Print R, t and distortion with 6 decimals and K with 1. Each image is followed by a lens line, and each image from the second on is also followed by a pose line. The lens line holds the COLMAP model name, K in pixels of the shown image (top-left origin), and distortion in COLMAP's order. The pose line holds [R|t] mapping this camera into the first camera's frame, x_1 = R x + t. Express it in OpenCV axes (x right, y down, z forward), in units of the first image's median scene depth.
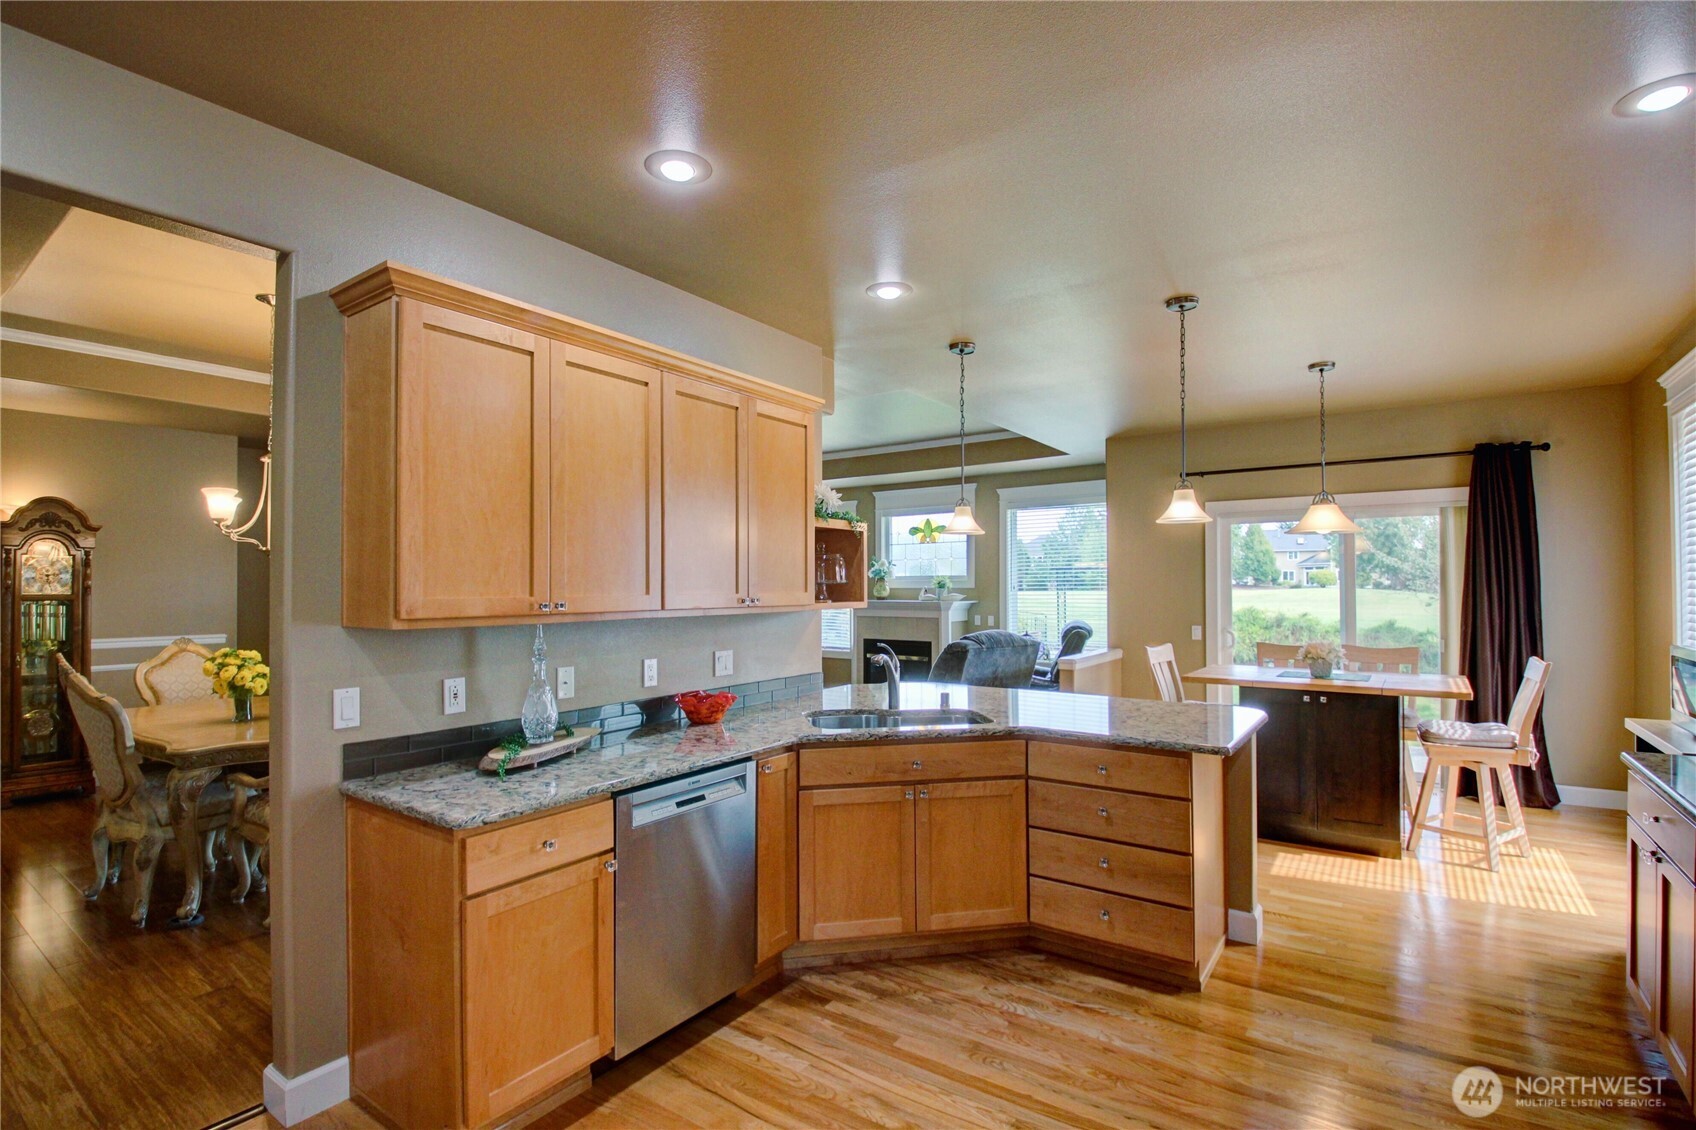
lens RADIAL K [[793.6, 0, 845.2], [0, 793.6, 574.2], [0, 0, 1]] dist [0.016624, -0.024405]
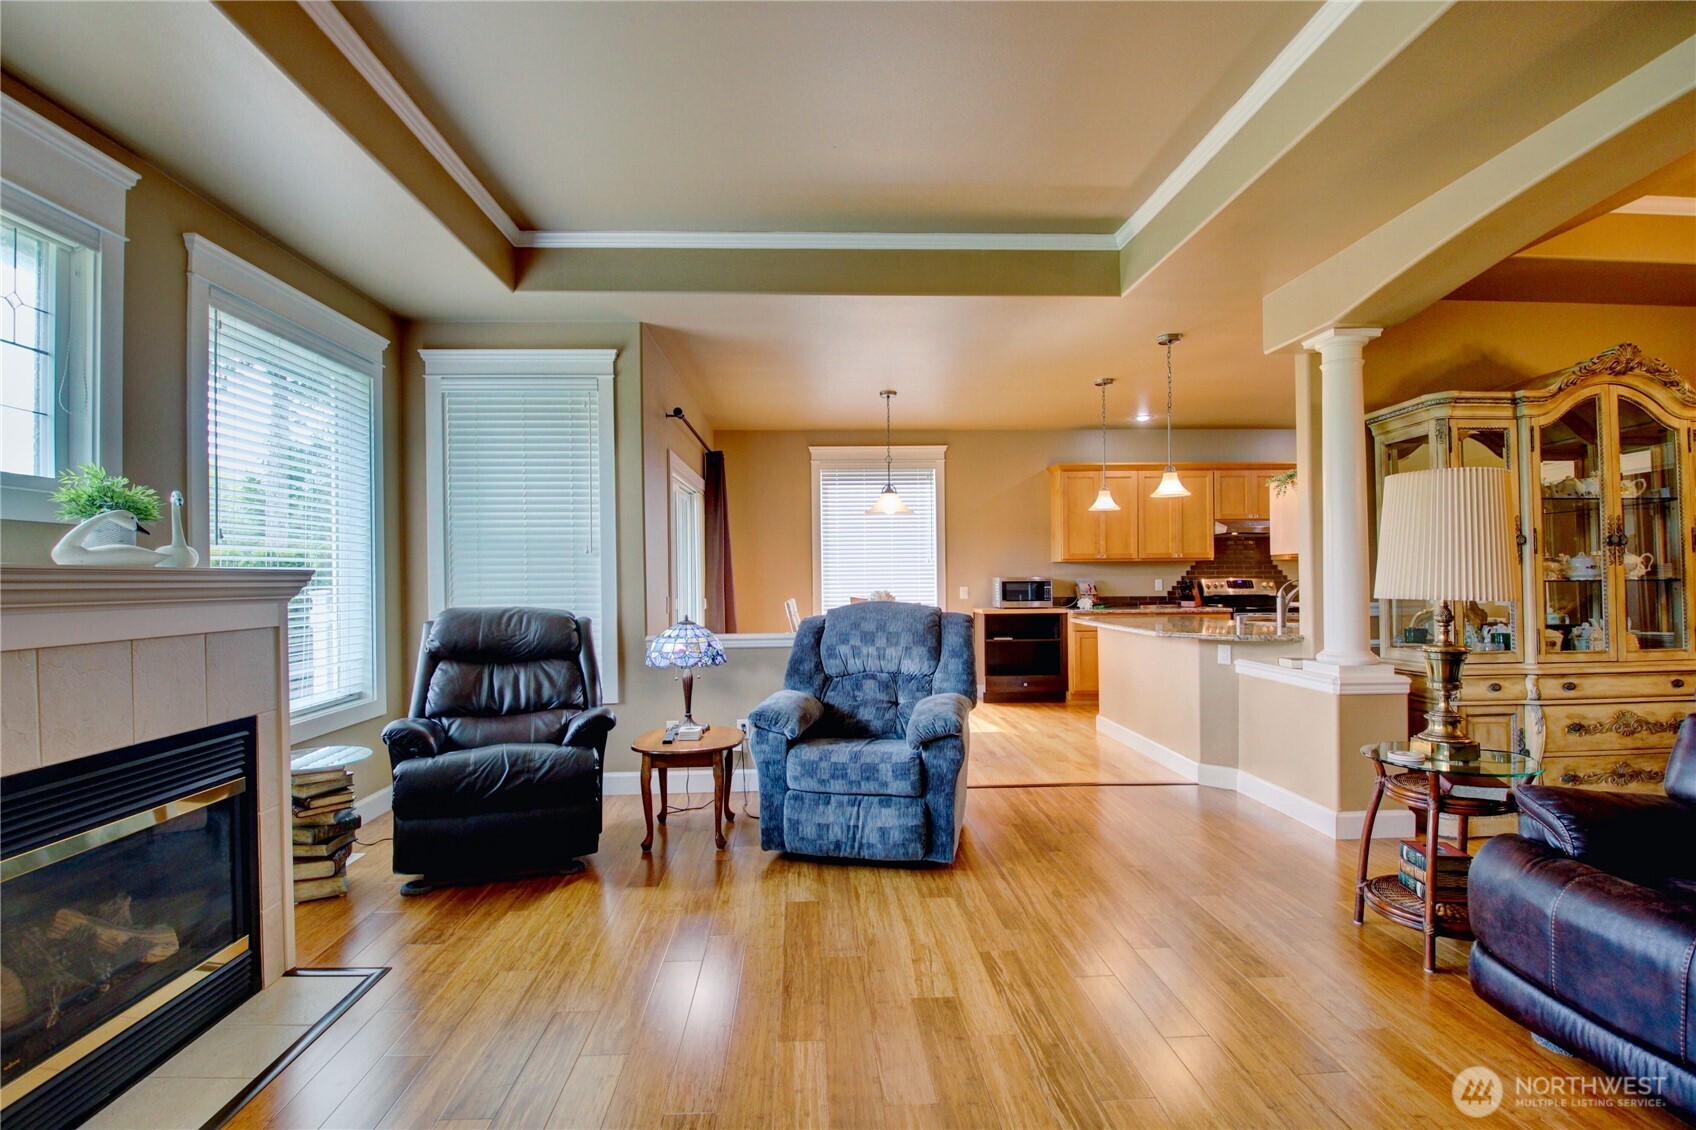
lens RADIAL K [[793.6, 0, 845.2], [0, 793.6, 574.2], [0, 0, 1]] dist [0.016624, -0.024405]
pose [[-0.616776, 0.013137, 0.787029, -0.388159], [0.002911, 0.999892, -0.014408, 0.066511], [-0.787133, -0.006596, -0.616748, 1.670360]]
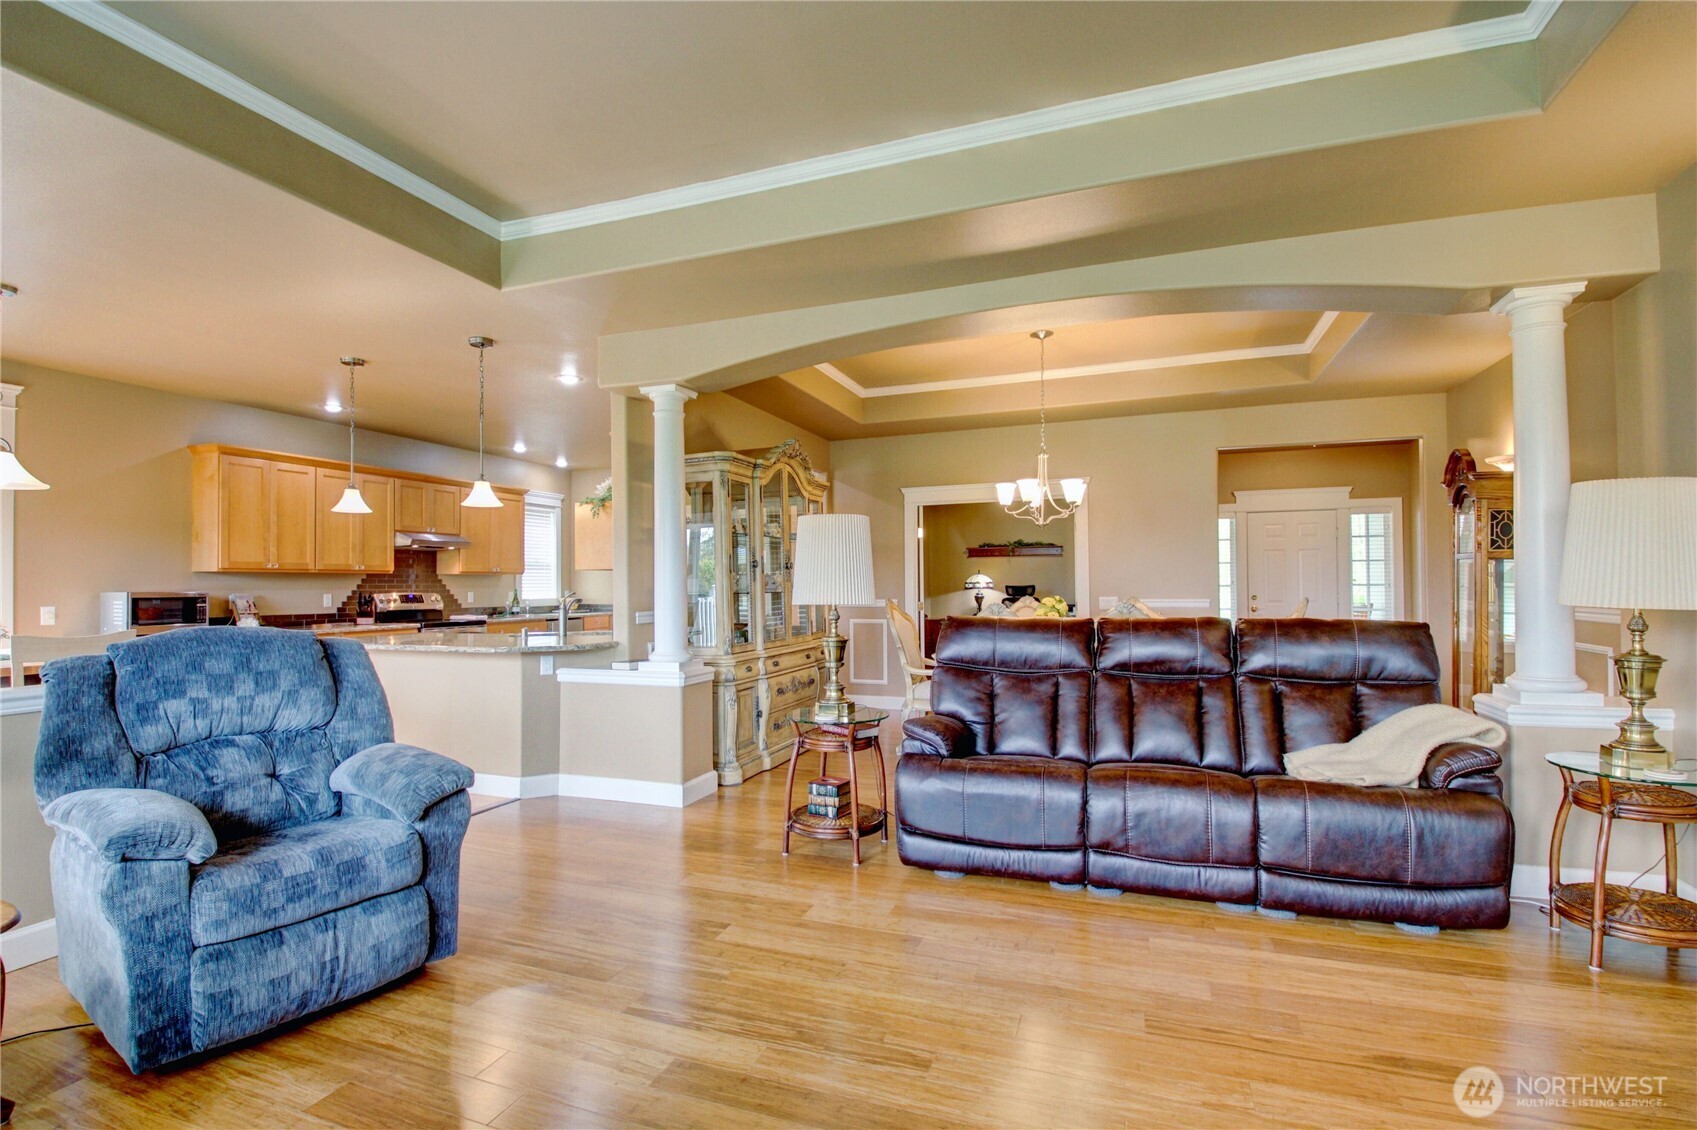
lens RADIAL K [[786.9, 0, 851.7], [0, 786.9, 574.4], [0, 0, 1]] dist [0.010578, -0.024226]
pose [[-0.963971, 0.007289, -0.265906, -0.054813], [0.013800, 0.999649, -0.022629, 0.065257], [0.265647, -0.025483, -0.963733, 1.755054]]
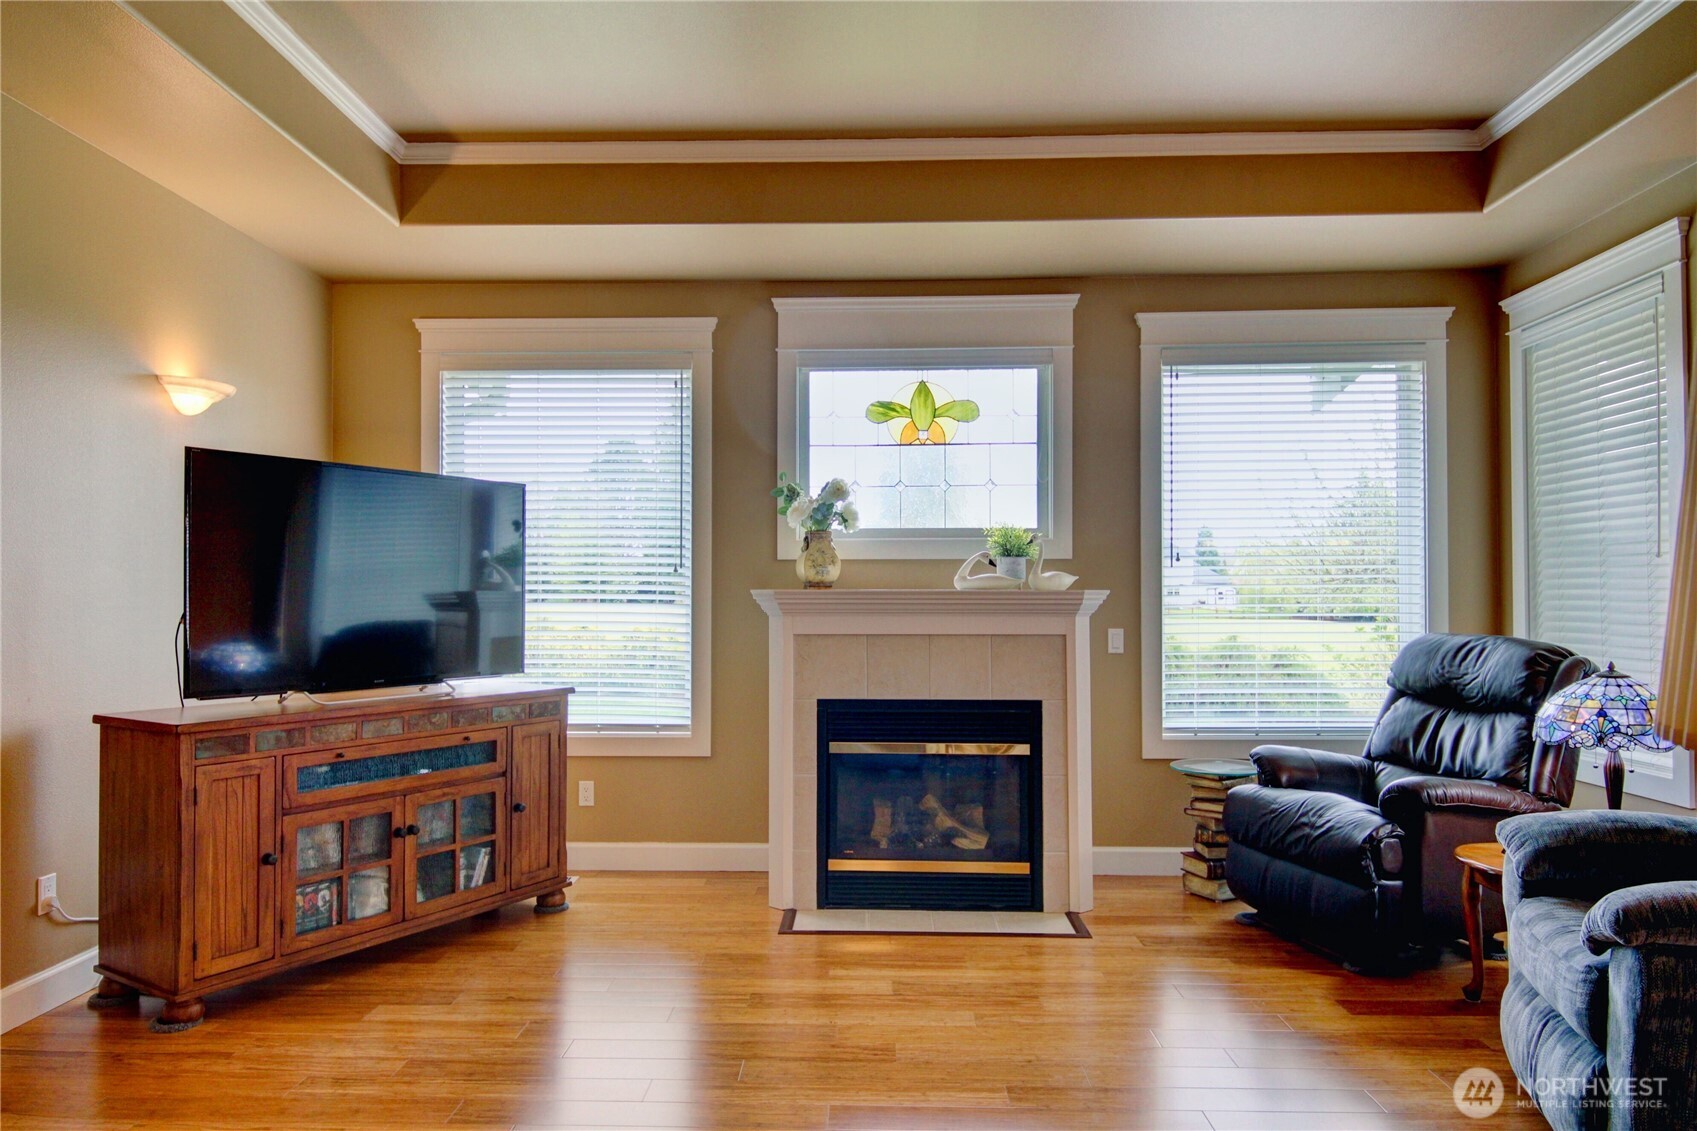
lens RADIAL K [[1126.1, 0, 845.5], [0, 1126.1, 580.1], [0, 0, 1]] dist [0.035082, -0.000141]
pose [[0.833009, 0.011055, 0.553149, -0.417652], [-0.009855, 0.999938, -0.005142, 0.054580], [-0.553172, -0.001168, 0.833067, 1.025394]]
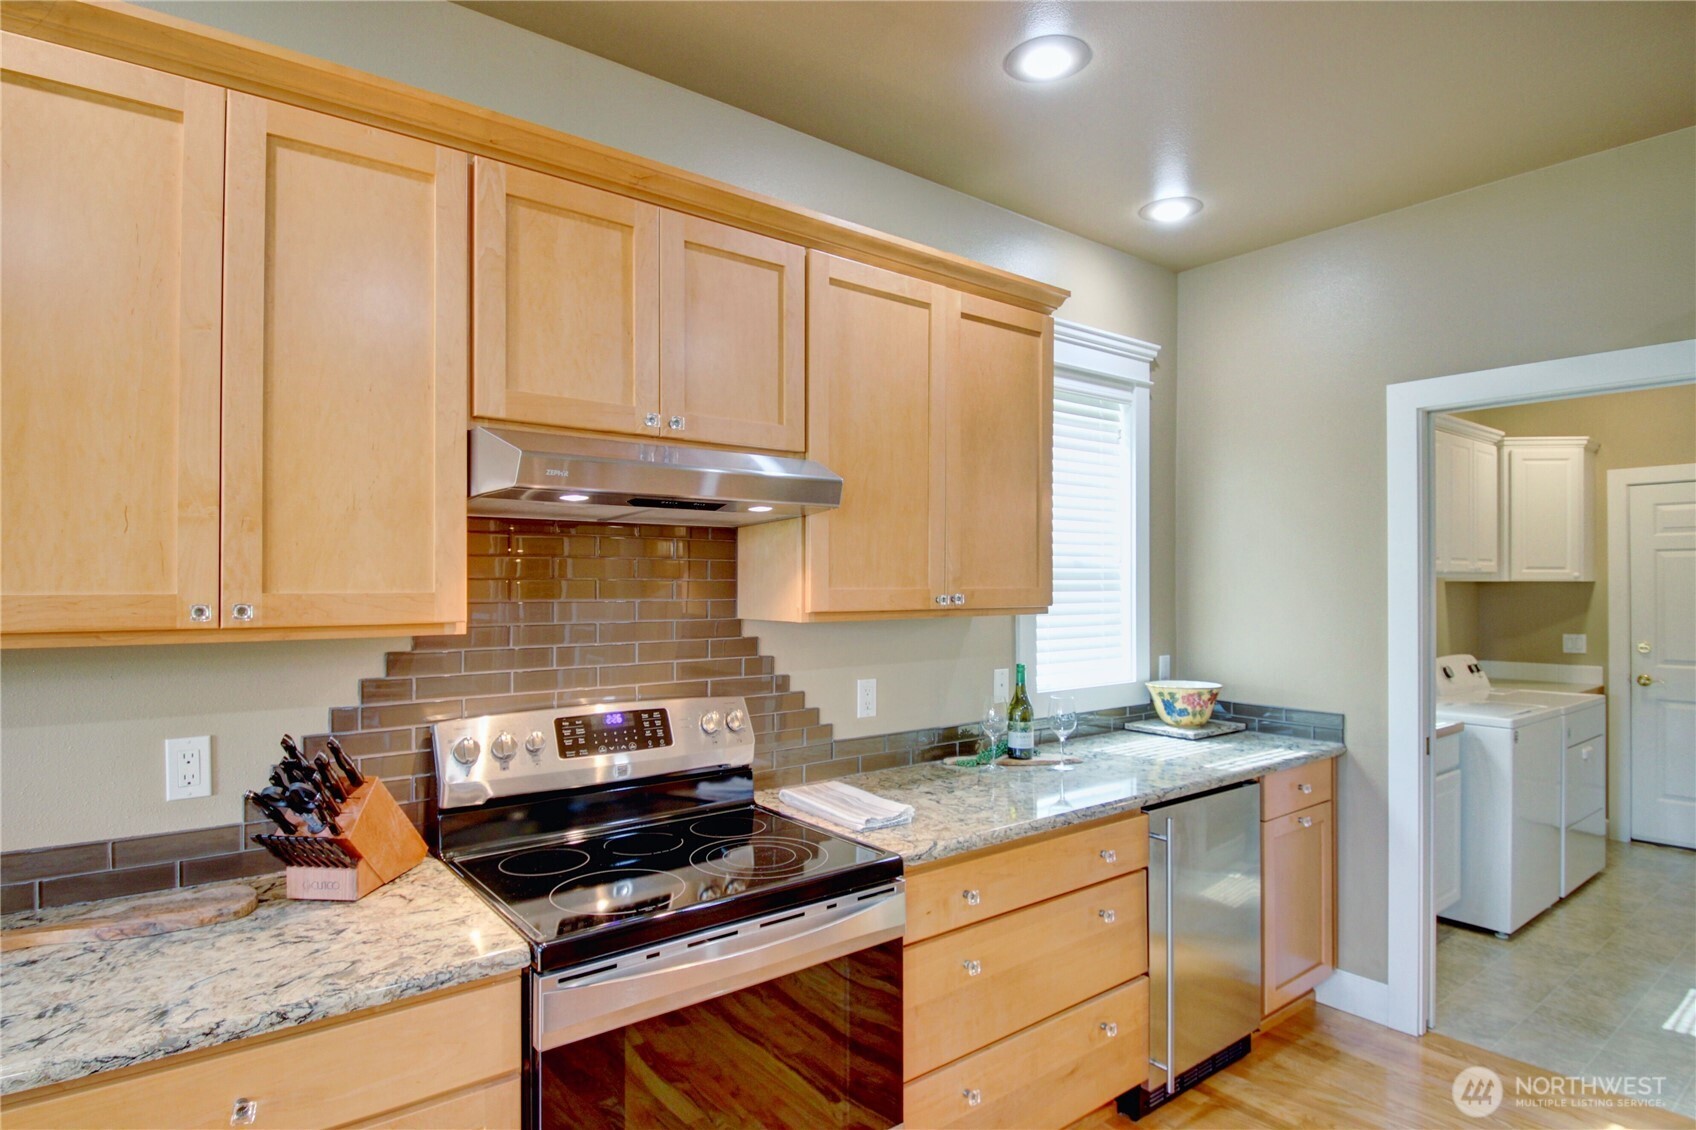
lens RADIAL K [[928.8, 0, 848.0], [0, 928.8, 565.0], [0, 0, 1]] dist [-0.000110, -0.000027]
pose [[-0.961130, 0.008664, 0.275961, 0.134211], [-0.000227, 0.999482, -0.032170, 0.007850], [-0.276097, -0.030982, -0.960630, 0.502540]]
